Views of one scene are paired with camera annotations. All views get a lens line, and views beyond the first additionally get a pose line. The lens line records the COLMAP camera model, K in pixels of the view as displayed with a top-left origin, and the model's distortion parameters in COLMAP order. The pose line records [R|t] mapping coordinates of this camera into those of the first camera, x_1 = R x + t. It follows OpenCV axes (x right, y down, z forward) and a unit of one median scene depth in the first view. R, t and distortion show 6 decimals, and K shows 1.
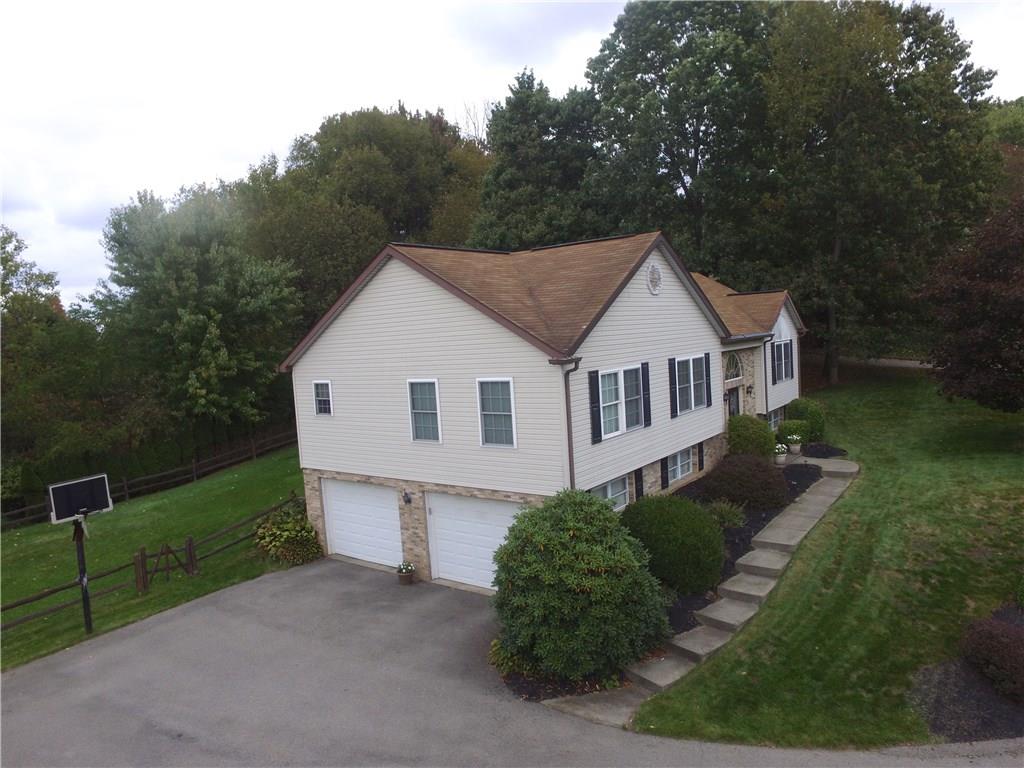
lens RADIAL K [[679.2, 0, 512.0], [0, 679.2, 384.0], [0, 0, 1]] dist [-0.125848, 0.088854]
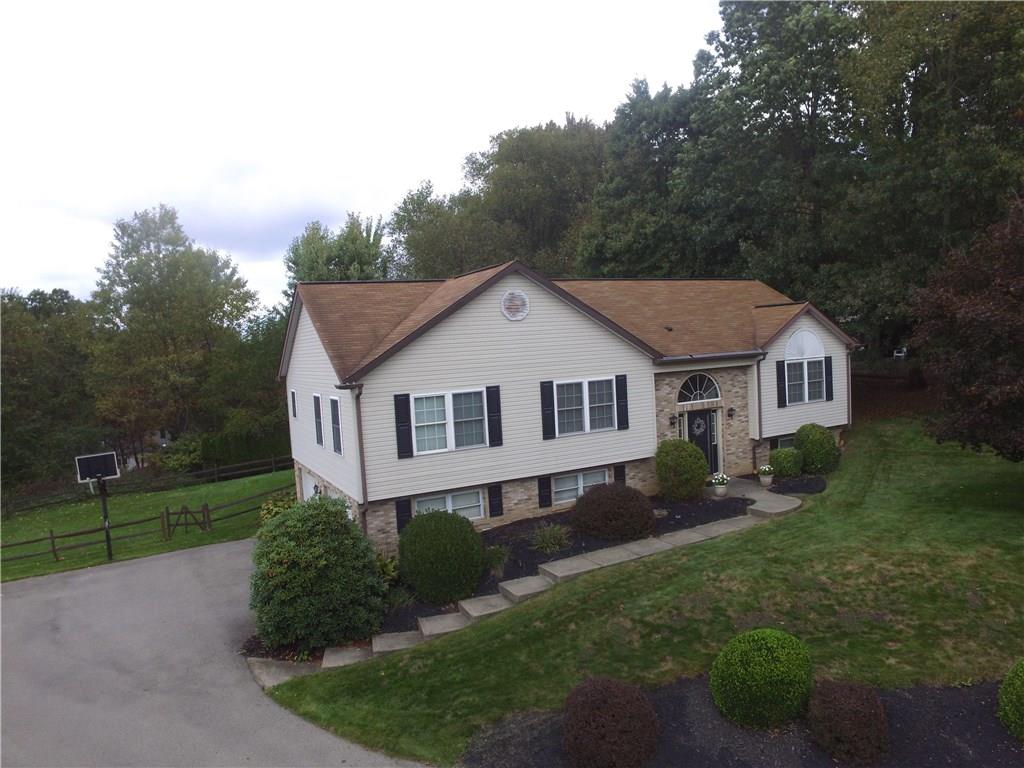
lens RADIAL K [[679.2, 0, 512.0], [0, 679.2, 384.0], [0, 0, 1]] dist [-0.125848, 0.088854]
pose [[0.910992, 0.034728, -0.410959, 0.746409], [-0.030024, 0.999389, 0.017898, -0.061977], [0.411330, -0.003967, 0.911478, 0.044034]]
